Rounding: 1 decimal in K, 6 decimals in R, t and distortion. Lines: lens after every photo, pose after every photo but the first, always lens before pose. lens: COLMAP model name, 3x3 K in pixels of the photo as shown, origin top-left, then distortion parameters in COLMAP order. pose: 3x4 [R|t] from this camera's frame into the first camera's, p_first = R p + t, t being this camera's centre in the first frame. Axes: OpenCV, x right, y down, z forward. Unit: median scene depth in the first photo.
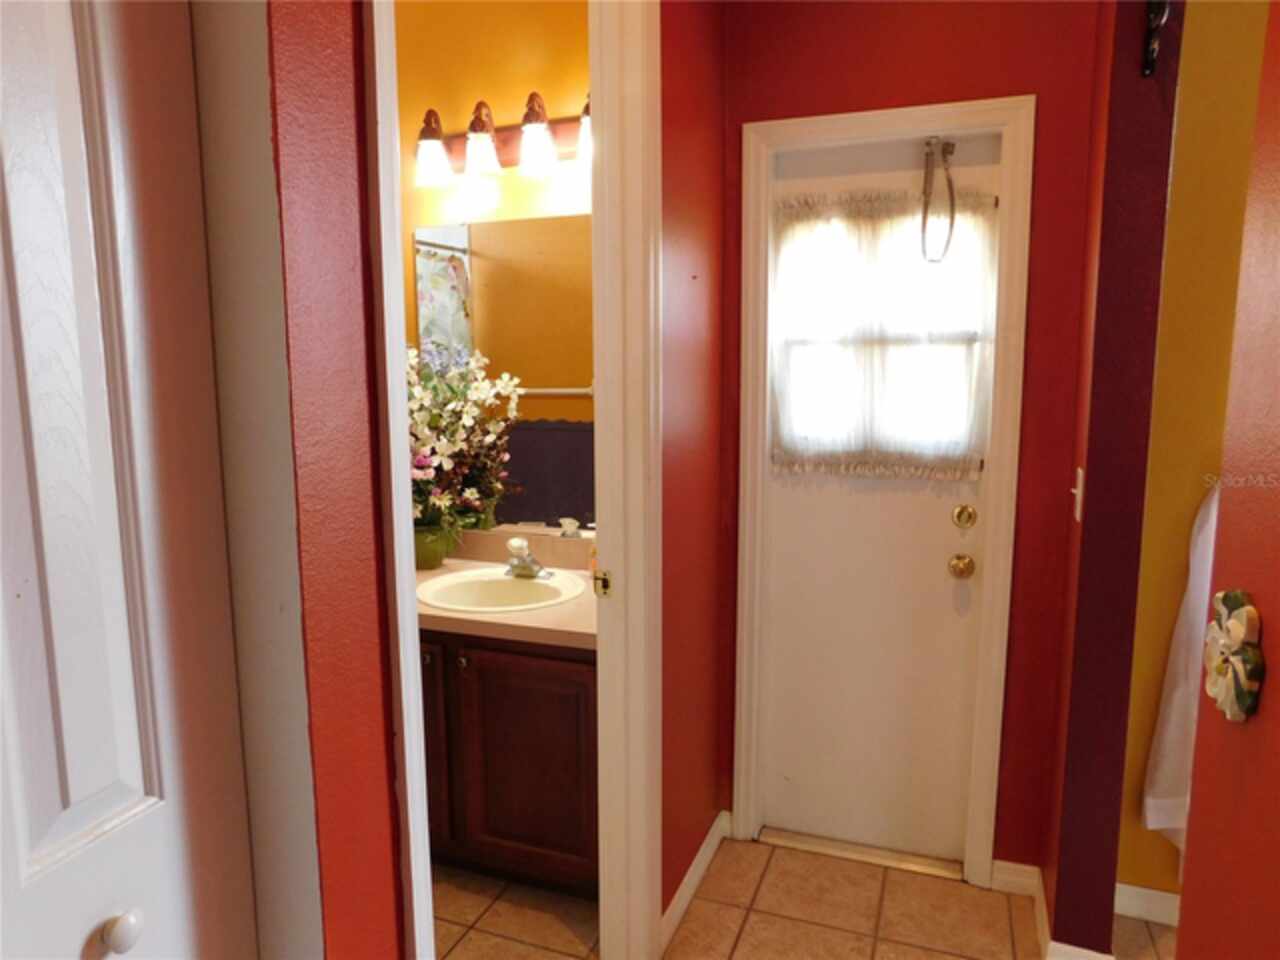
lens RADIAL K [[843.6, 0, 640.0], [0, 843.6, 480.0], [0, 0, 1]] dist [-0.074449, 0.061621]
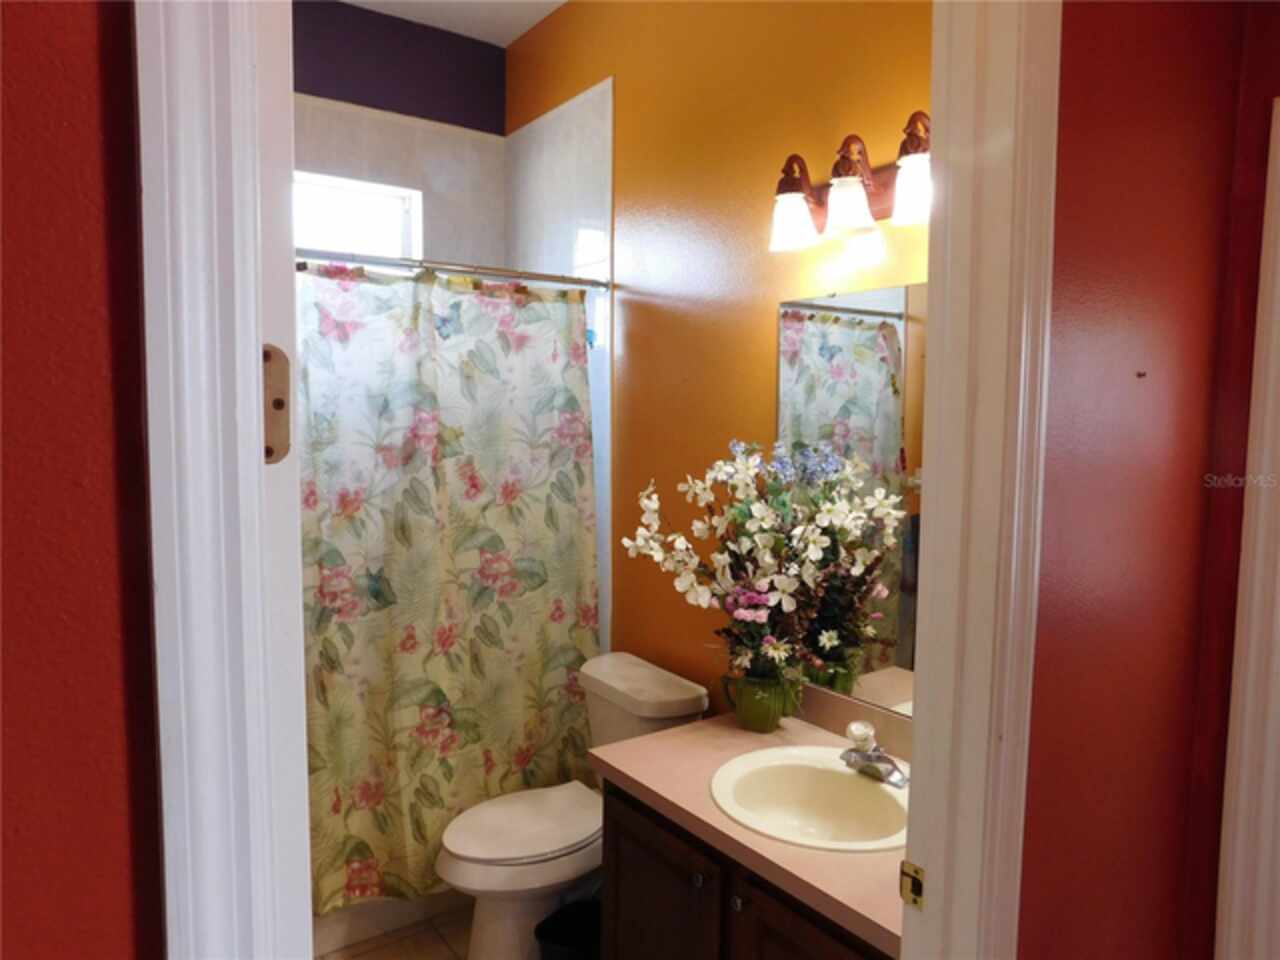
lens RADIAL K [[843.6, 0, 640.0], [0, 843.6, 480.0], [0, 0, 1]] dist [-0.074449, 0.061621]
pose [[0.835282, 0.055666, -0.546996, 0.073560], [-0.088468, 0.995506, -0.033785, -0.094258], [0.542657, 0.076612, 0.836453, 0.267926]]
